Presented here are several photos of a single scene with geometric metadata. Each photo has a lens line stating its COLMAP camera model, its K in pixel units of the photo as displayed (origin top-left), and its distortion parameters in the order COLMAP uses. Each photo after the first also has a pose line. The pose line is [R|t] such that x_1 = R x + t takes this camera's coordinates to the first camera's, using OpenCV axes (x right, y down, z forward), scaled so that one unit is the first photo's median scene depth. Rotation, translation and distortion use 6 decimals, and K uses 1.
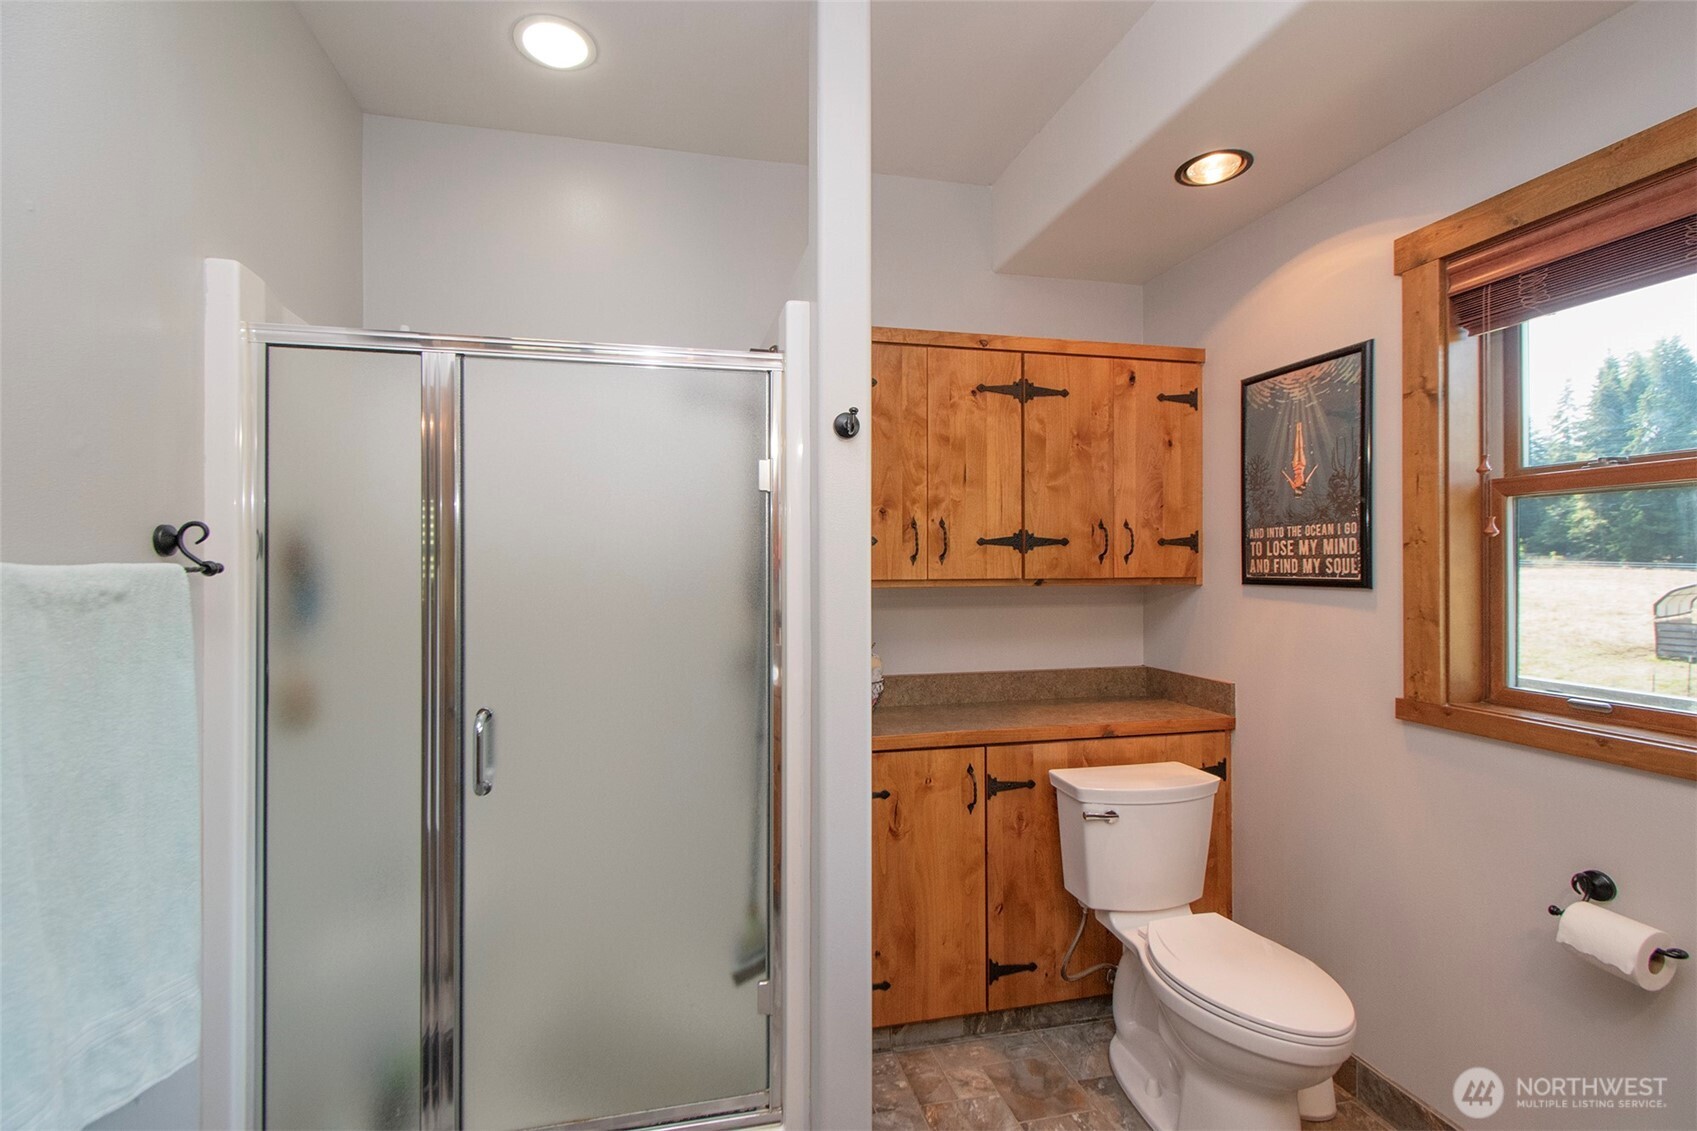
lens RADIAL K [[769.9, 0, 815.0], [0, 769.9, 564.5], [0, 0, 1]] dist [-0.001065, -0.000332]
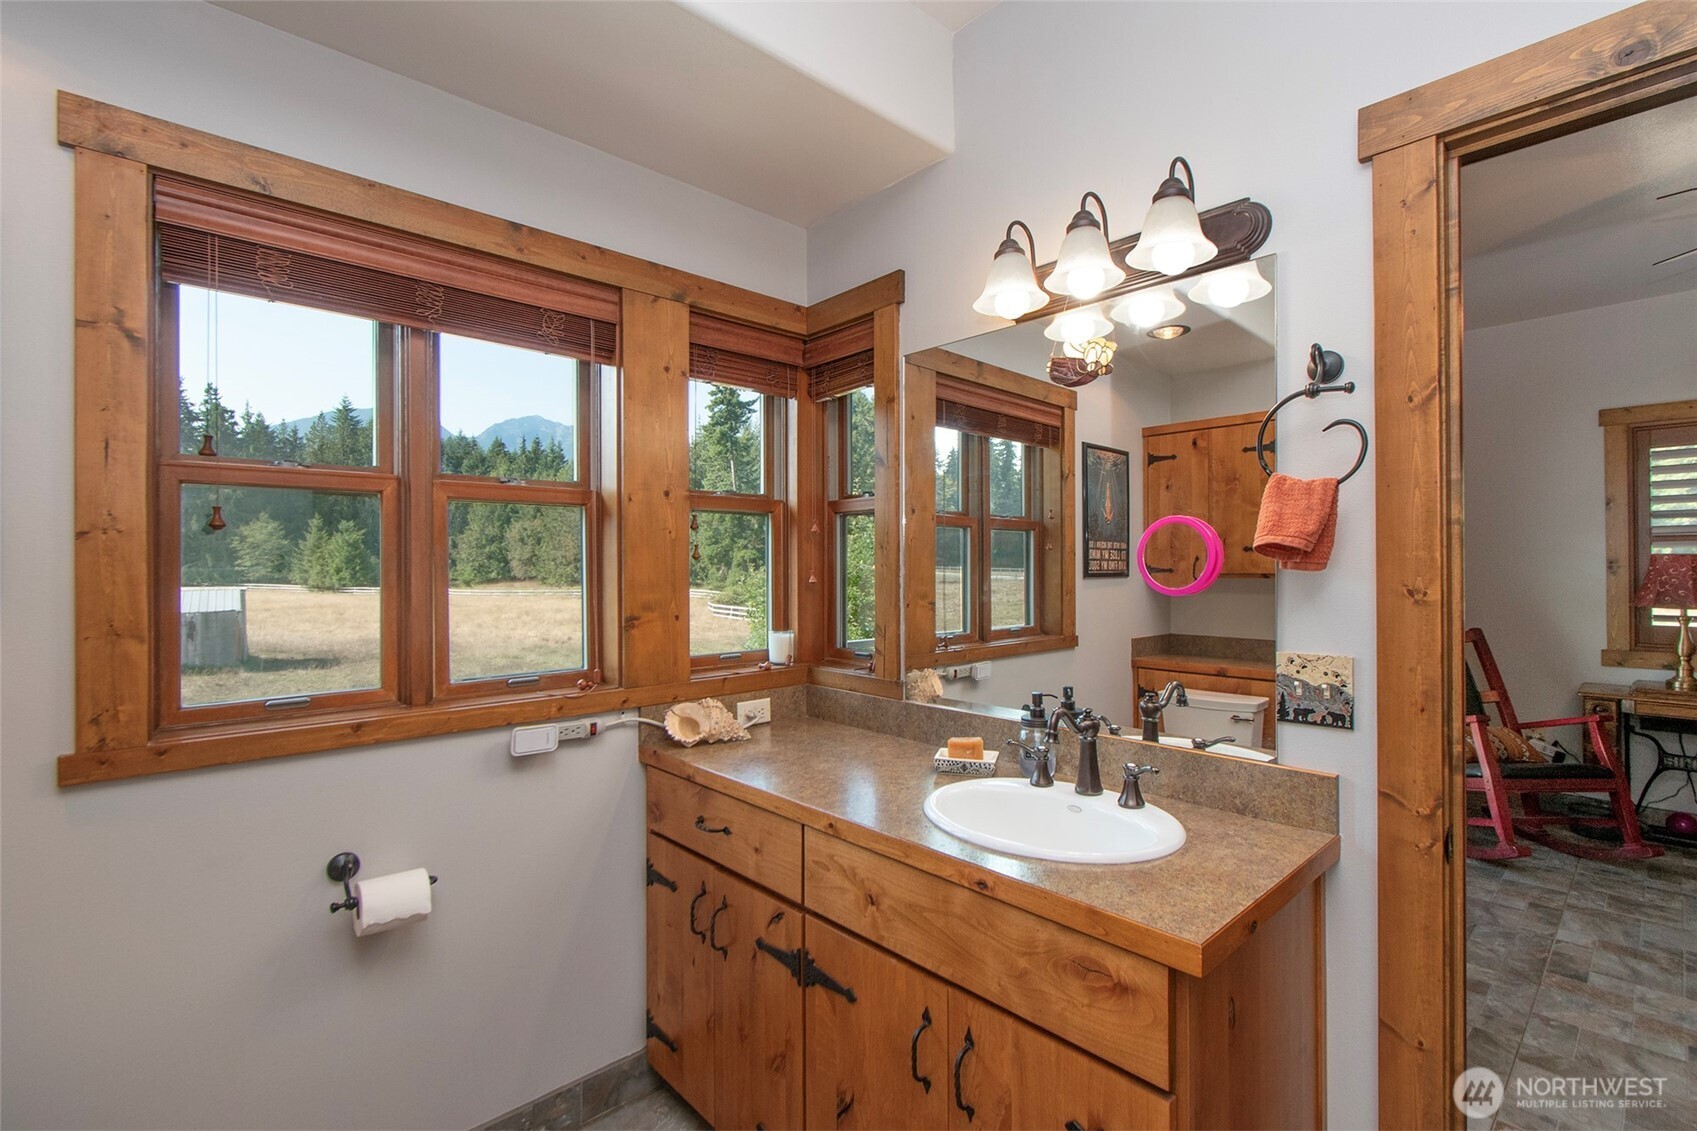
lens RADIAL K [[769.9, 0, 815.0], [0, 769.9, 564.5], [0, 0, 1]] dist [-0.001065, -0.000332]
pose [[-0.484567, 0.002180, 0.874752, -0.179206], [-0.003091, 0.999986, -0.004204, 0.002886], [-0.874749, -0.004741, -0.484553, 0.773675]]
